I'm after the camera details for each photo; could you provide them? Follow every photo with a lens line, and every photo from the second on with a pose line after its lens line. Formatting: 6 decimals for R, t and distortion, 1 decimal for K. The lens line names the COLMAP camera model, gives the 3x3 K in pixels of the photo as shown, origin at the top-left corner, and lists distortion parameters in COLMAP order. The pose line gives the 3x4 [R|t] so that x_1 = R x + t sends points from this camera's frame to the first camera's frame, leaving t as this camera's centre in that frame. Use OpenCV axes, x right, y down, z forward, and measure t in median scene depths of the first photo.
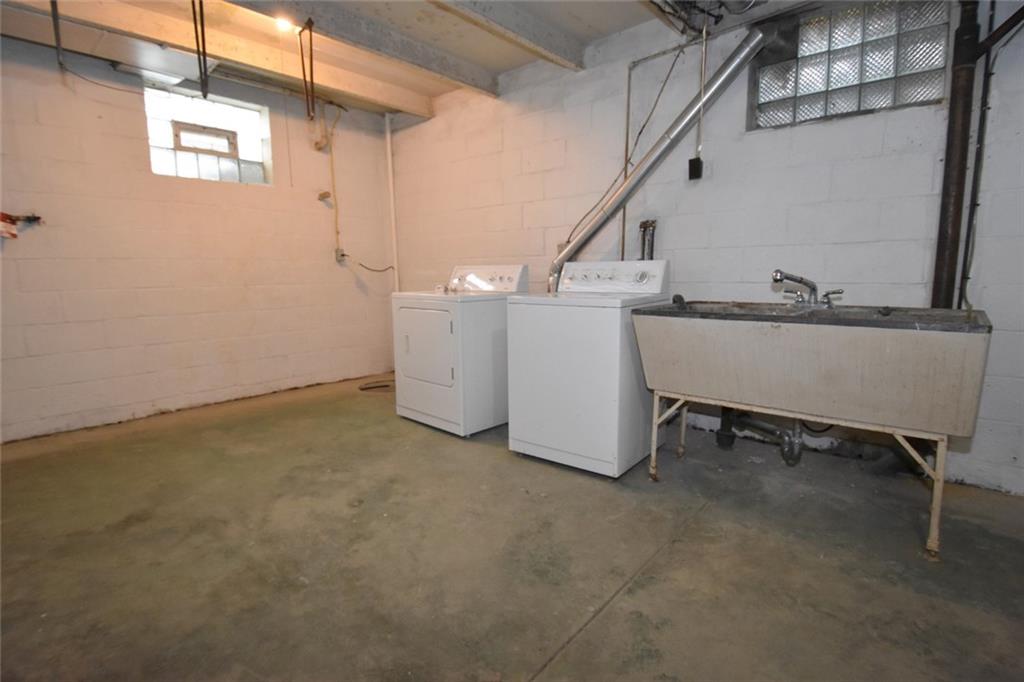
lens RADIAL K [[513.9, 0, 512.0], [0, 513.9, 341.0], [0, 0, 1]] dist [-0.021215, -0.000376]
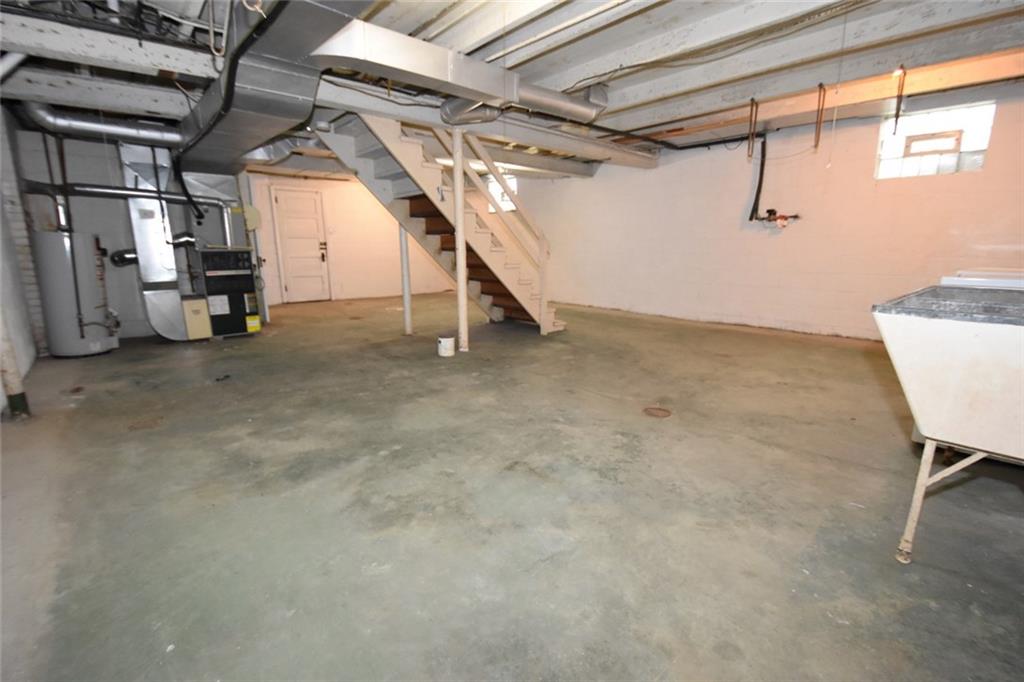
lens RADIAL K [[453.2, 0, 512.0], [0, 453.2, 341.0], [0, 0, 1]] dist [-0.000132, -0.000097]
pose [[-0.112094, 0.222116, -0.968555, 1.373629], [-0.136082, 0.962084, 0.236381, -0.067987], [0.984336, 0.158300, -0.077618, 0.203434]]
